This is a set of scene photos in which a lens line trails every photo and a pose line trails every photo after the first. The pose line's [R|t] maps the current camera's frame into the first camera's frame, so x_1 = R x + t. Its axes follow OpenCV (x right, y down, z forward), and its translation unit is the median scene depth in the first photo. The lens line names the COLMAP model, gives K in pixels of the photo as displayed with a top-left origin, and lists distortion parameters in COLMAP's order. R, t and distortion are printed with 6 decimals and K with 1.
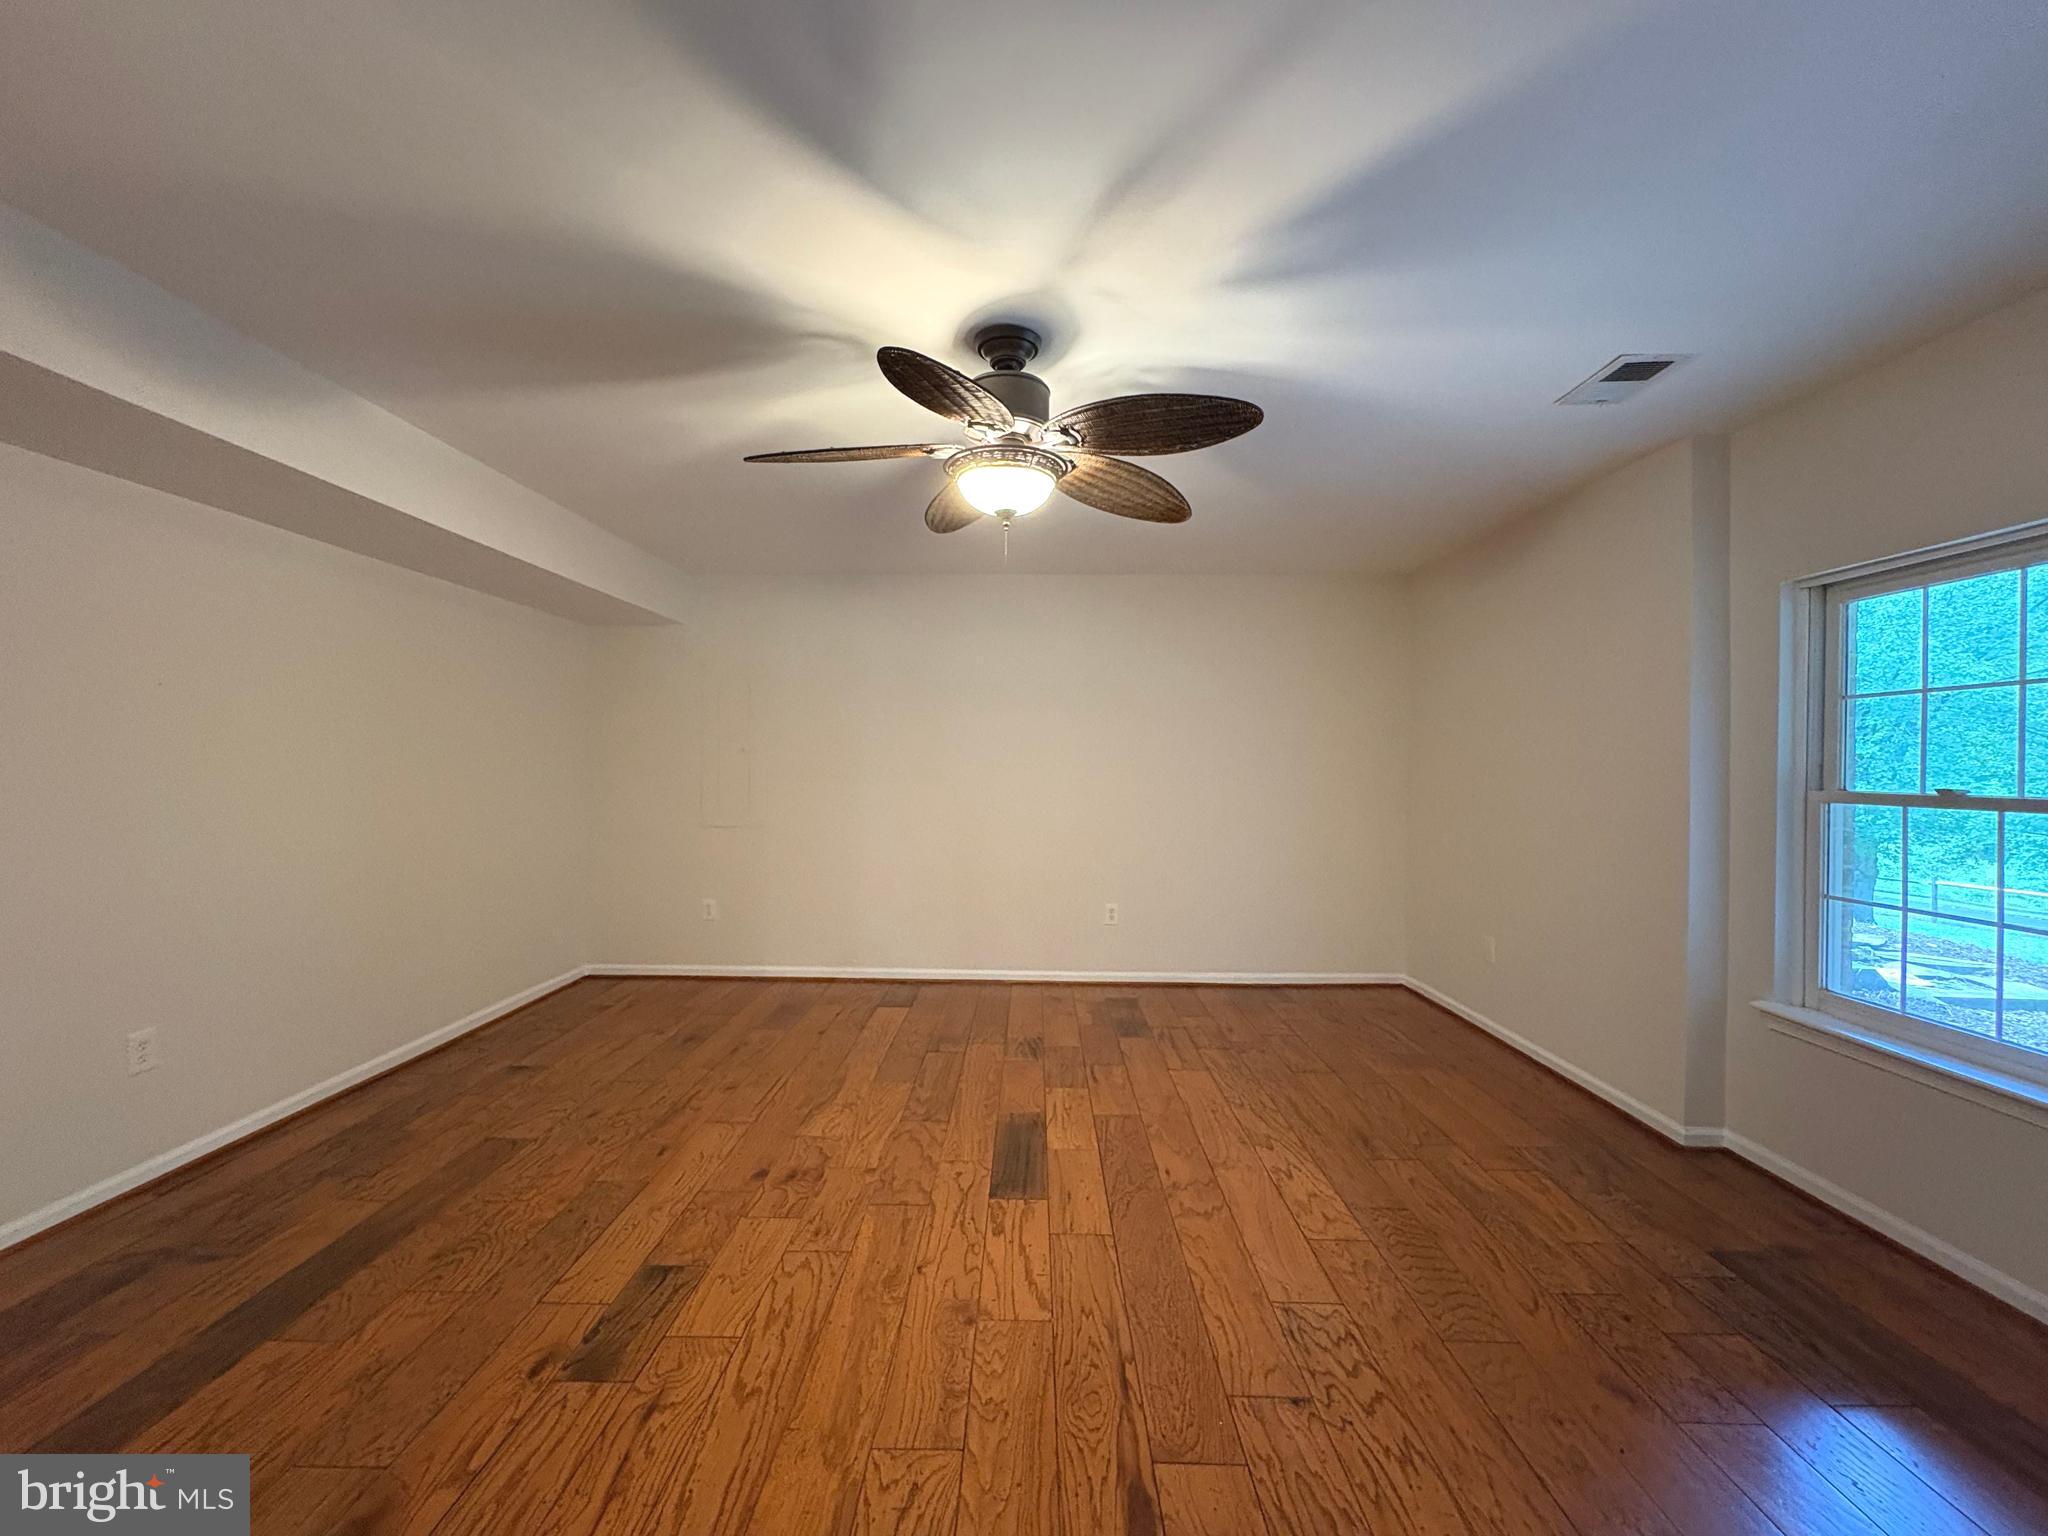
lens RADIAL K [[820.0, 0, 1021.0], [0, 820.0, 776.4], [0, 0, 1]] dist [-0.003258, 0.000899]
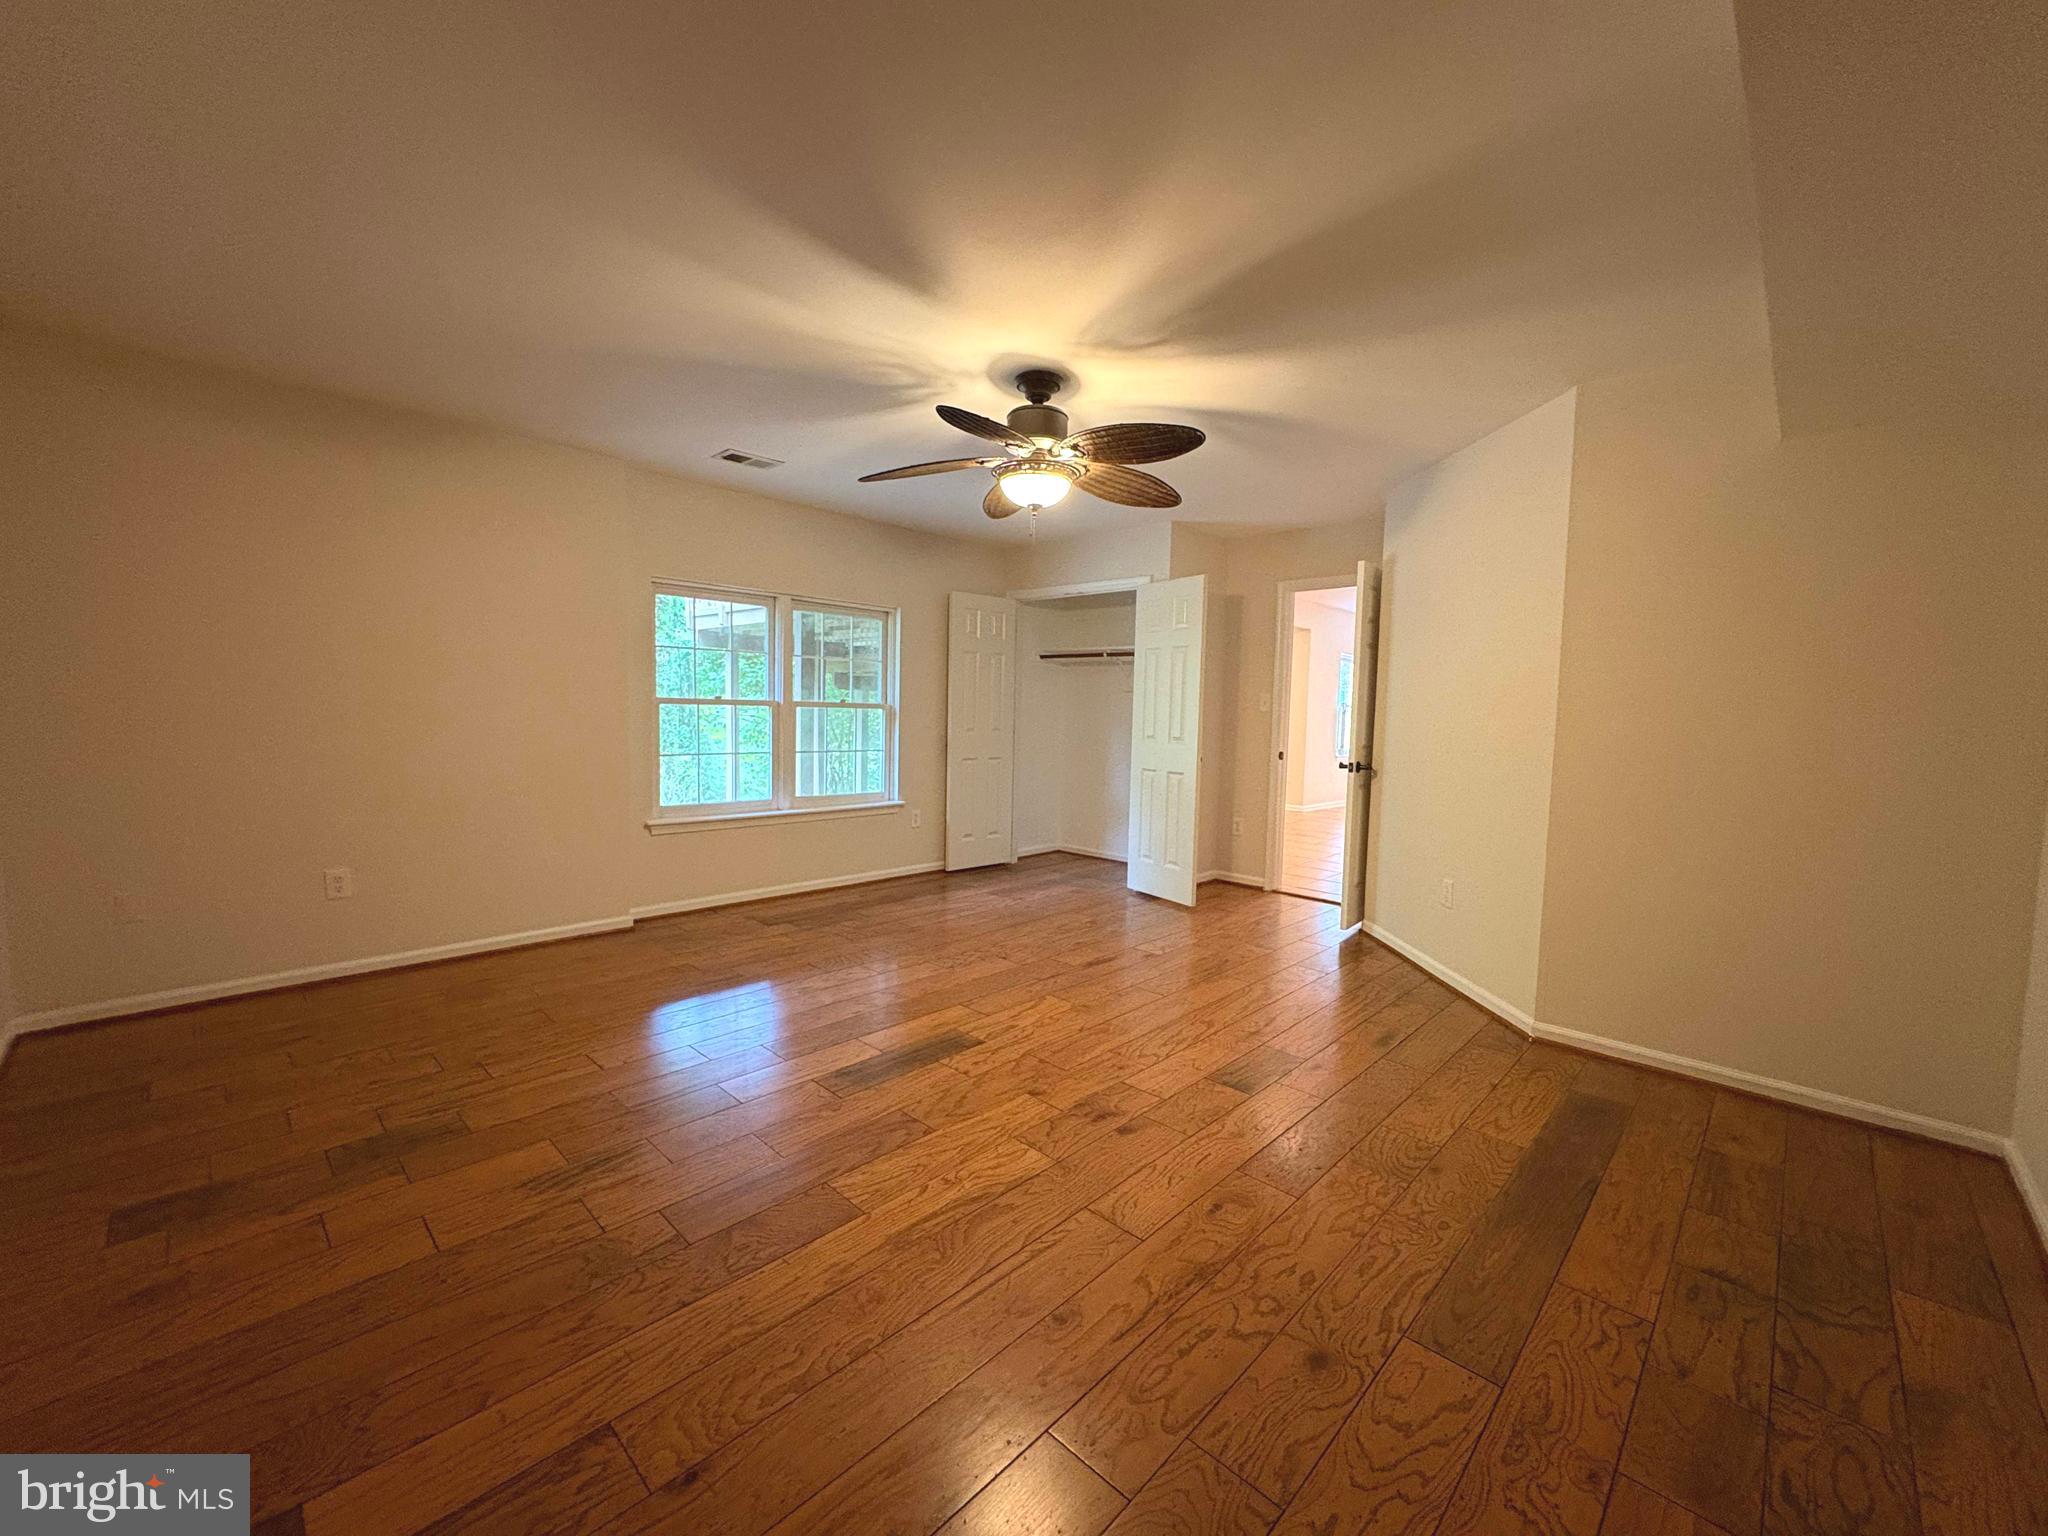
lens RADIAL K [[820.0, 0, 1023.9], [0, 820.0, 755.9], [0, 0, 1]] dist [-0.003258, 0.000899]
pose [[-0.732224, -0.062723, 0.678169, -0.933112], [-0.015647, 0.997037, 0.075319, -0.003791], [-0.680884, 0.044539, -0.731036, 1.941249]]
